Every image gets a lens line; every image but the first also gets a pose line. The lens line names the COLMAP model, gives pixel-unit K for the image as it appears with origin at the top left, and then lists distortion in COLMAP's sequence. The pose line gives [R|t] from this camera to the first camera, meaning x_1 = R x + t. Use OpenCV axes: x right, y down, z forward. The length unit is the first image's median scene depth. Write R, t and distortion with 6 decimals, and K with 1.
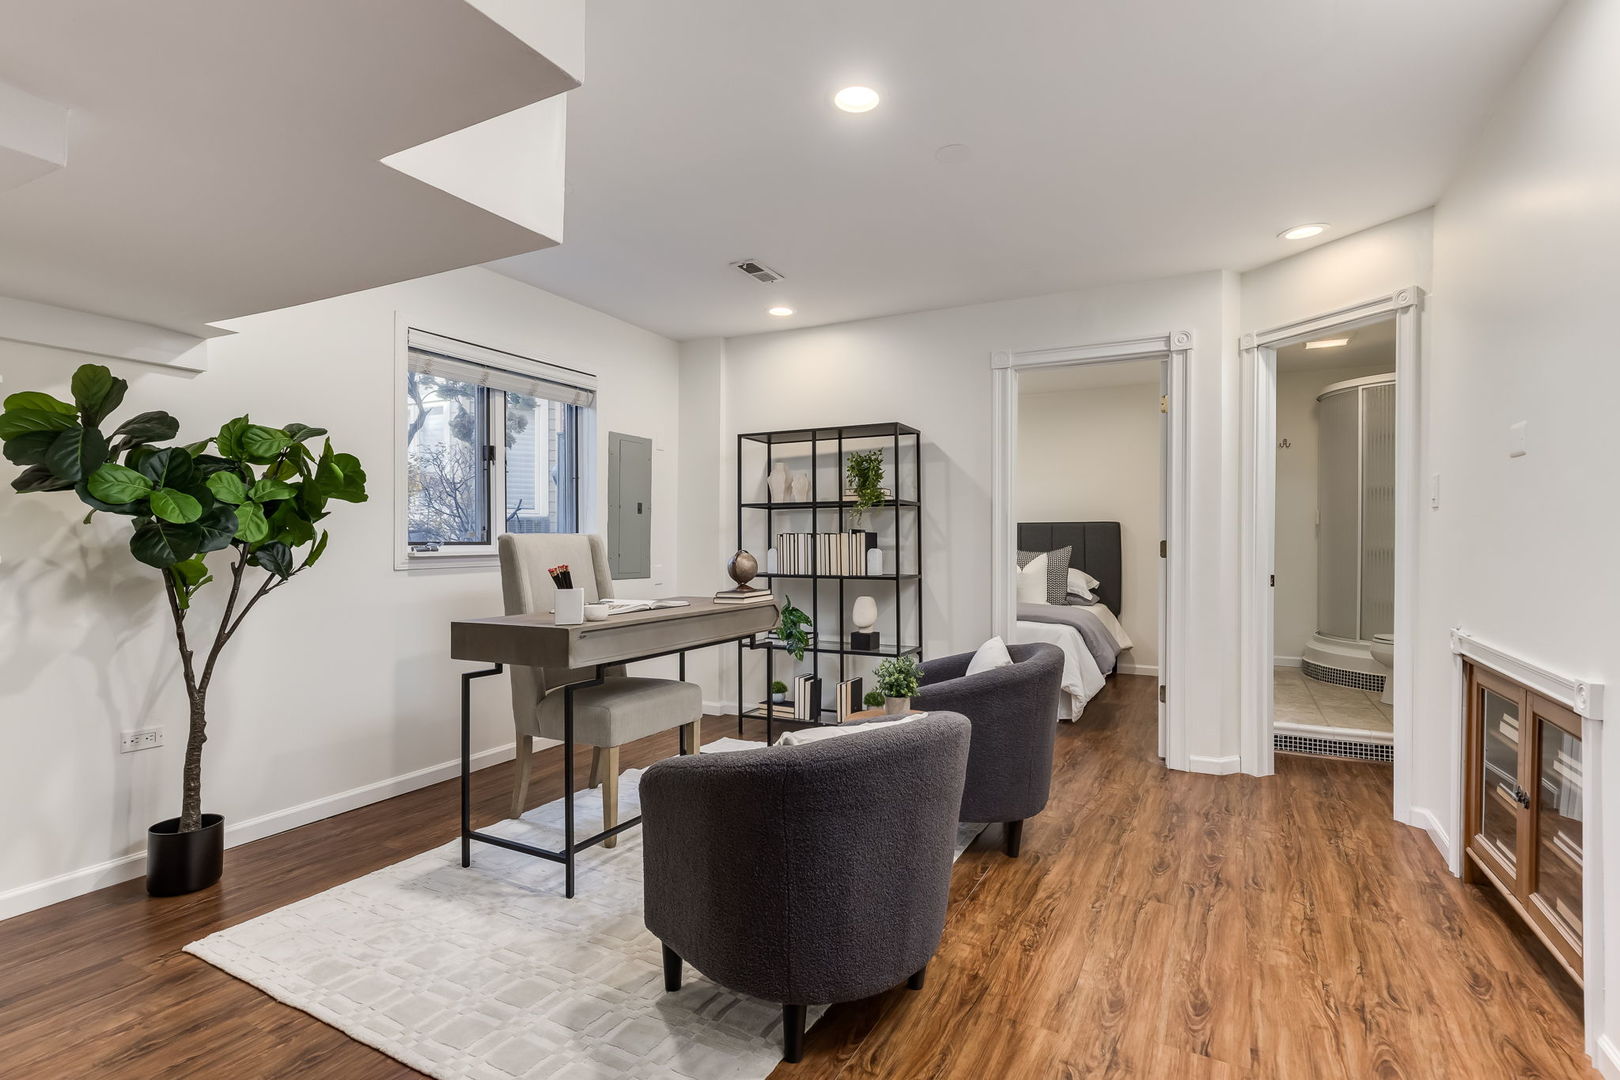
lens RADIAL K [[766.1, 0, 814.5], [0, 766.1, 540.3], [0, 0, 1]] dist [0.002740, 0.000586]
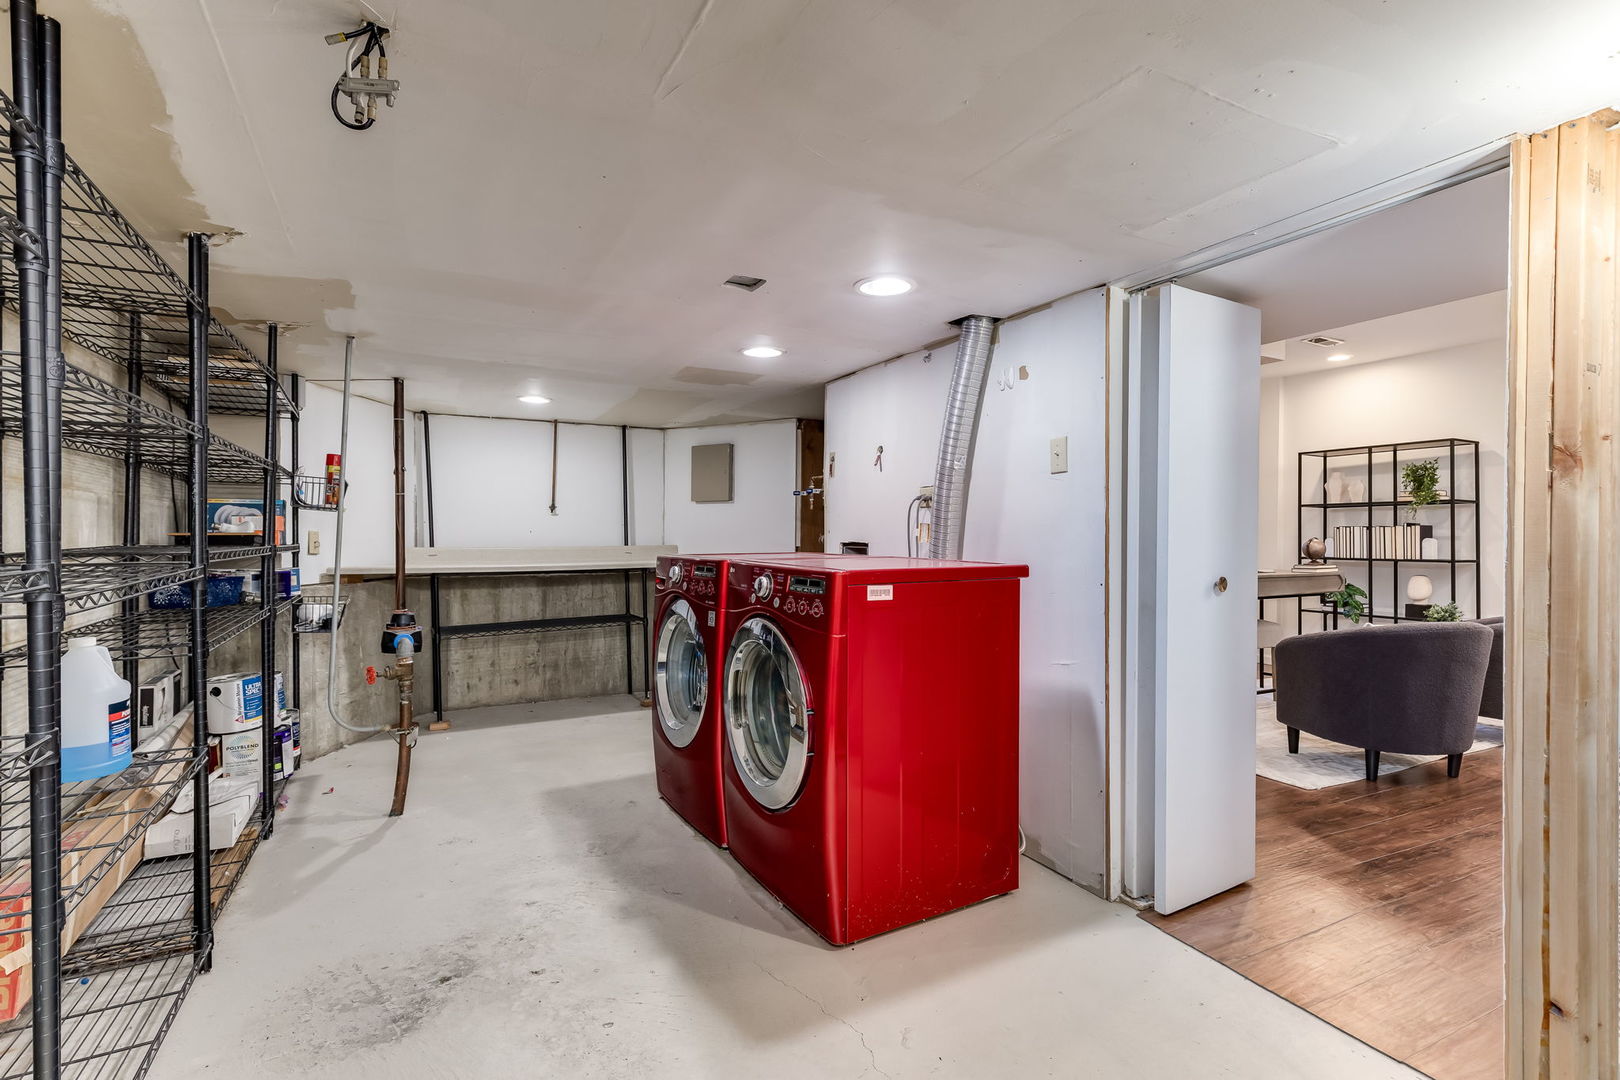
lens RADIAL K [[766.1, 0, 814.5], [0, 766.1, 540.3], [0, 0, 1]] dist [0.002740, 0.000586]
pose [[0.822253, 0.004151, -0.569106, -0.034869], [-0.001393, 0.999985, 0.005282, 0.009331], [0.569120, -0.003550, 0.822247, -0.617530]]
